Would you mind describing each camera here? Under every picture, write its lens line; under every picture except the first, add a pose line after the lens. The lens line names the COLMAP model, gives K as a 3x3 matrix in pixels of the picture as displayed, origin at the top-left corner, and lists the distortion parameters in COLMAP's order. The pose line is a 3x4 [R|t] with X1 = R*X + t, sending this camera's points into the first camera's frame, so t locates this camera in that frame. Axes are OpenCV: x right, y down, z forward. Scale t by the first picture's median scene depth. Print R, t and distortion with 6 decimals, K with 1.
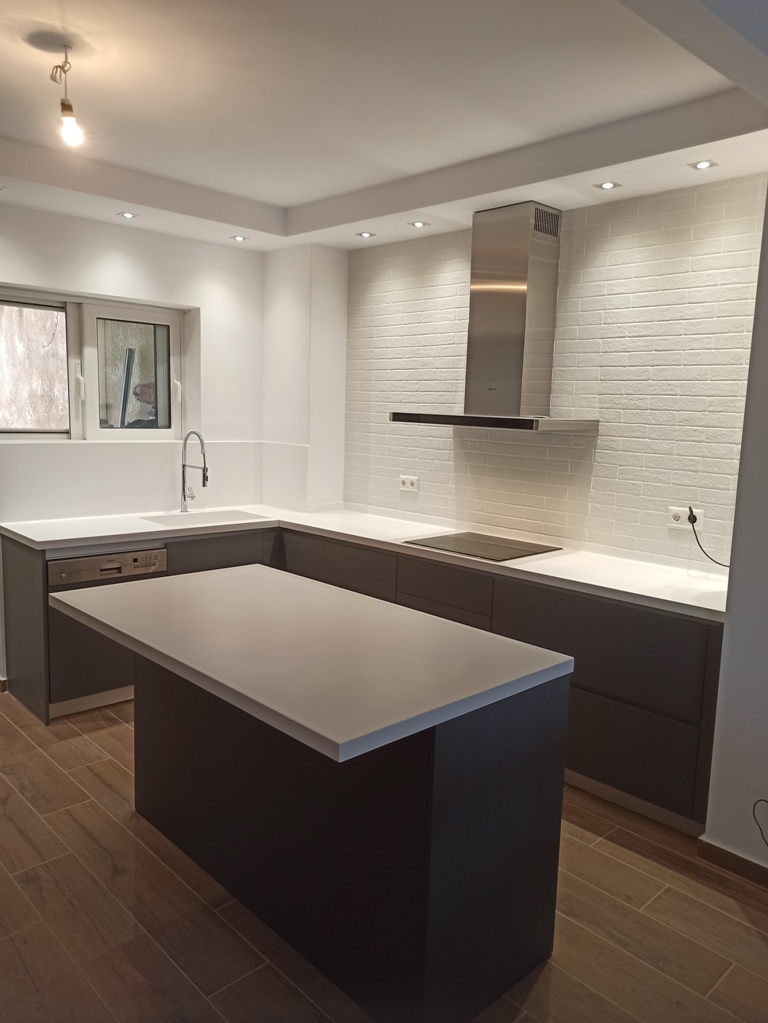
lens RADIAL K [[749.7, 0, 384.5], [0, 749.7, 517.8], [0, 0, 1]] dist [0.072013, -0.049212]
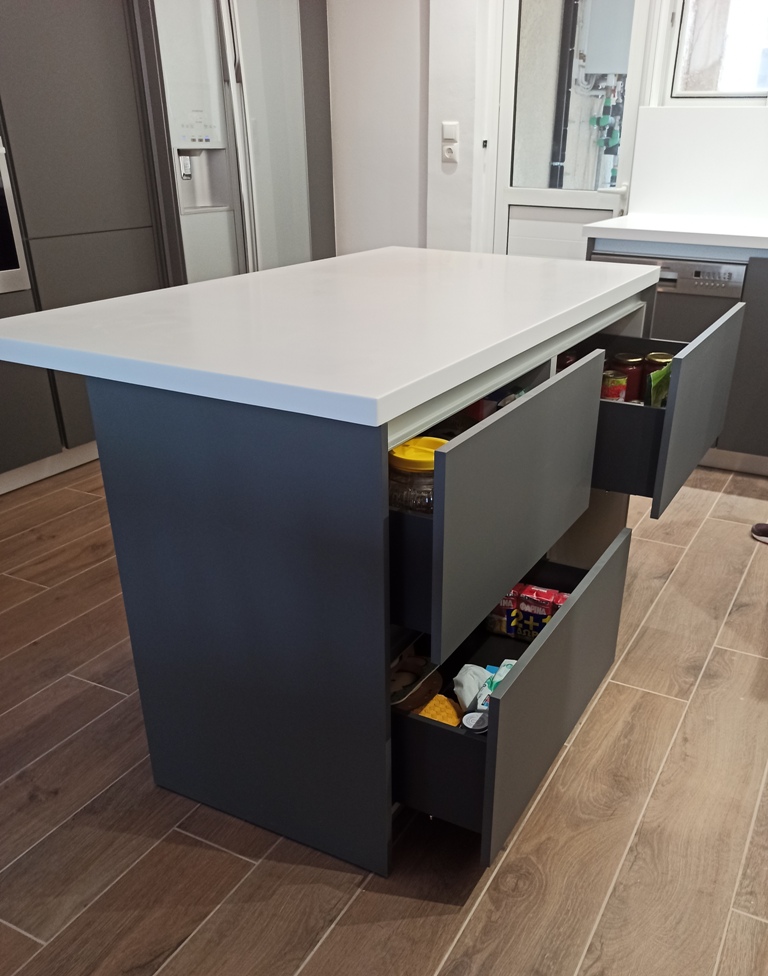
lens RADIAL K [[856.5, 0, 449.4], [0, 856.5, 575.6], [0, 0, 1]] dist [0.056979, -0.047753]
pose [[0.346612, 0.407577, -0.844832, 0.445421], [-0.147153, 0.913141, 0.380158, 0.043808], [0.926394, -0.007447, 0.376481, 0.480688]]
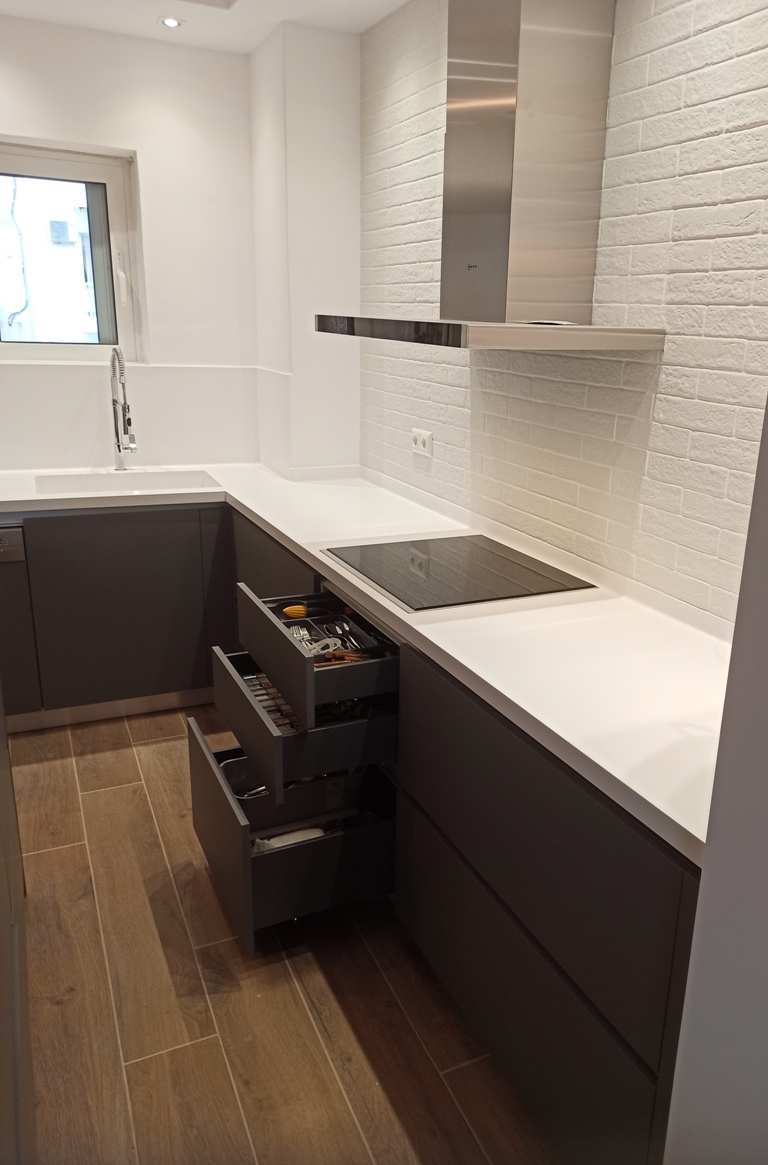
lens RADIAL K [[862.7, 0, 438.1], [0, 862.7, 585.0], [0, 0, 1]] dist [0.035757, -0.014323]
pose [[0.952872, 0.090798, -0.289466, 0.310326], [-0.049634, 0.987963, 0.146512, -0.042847], [0.299285, -0.125240, 0.945909, 0.411738]]
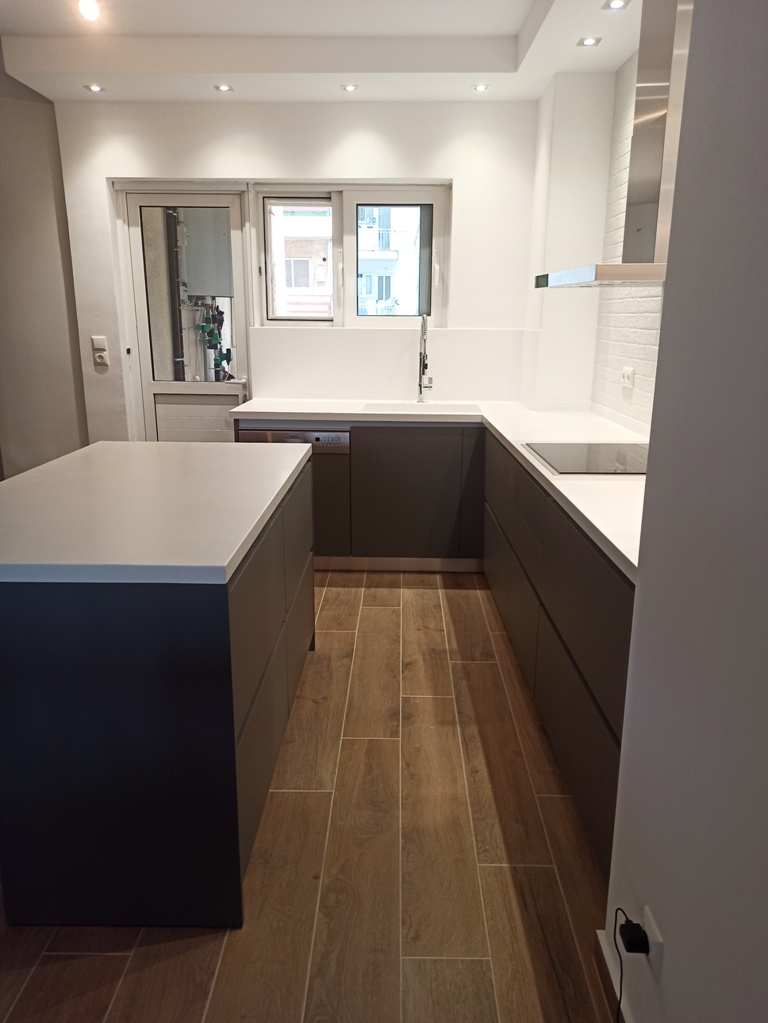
lens RADIAL K [[749.7, 0, 388.1], [0, 749.7, 509.7], [0, 0, 1]] dist [0.072013, -0.049212]
pose [[0.713761, 0.151768, -0.683748, 0.492920], [-0.090595, 0.988045, 0.124739, 0.016200], [0.694506, -0.027090, 0.718977, 0.334076]]
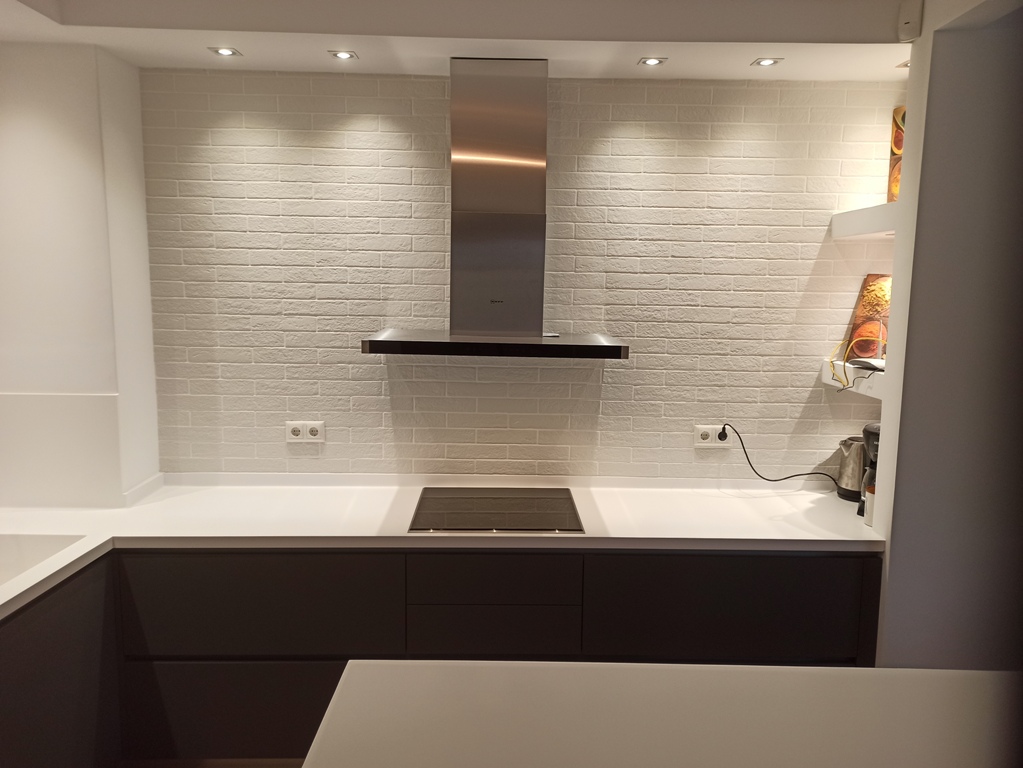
lens RADIAL K [[749.7, 0, 512.1], [0, 749.7, 385.2], [0, 0, 1]] dist [0.072013, -0.049212]
pose [[0.695138, -0.122698, 0.708327, -0.386977], [0.113367, 0.991708, 0.060530, -0.131743], [-0.709881, 0.038224, 0.703284, 0.465184]]
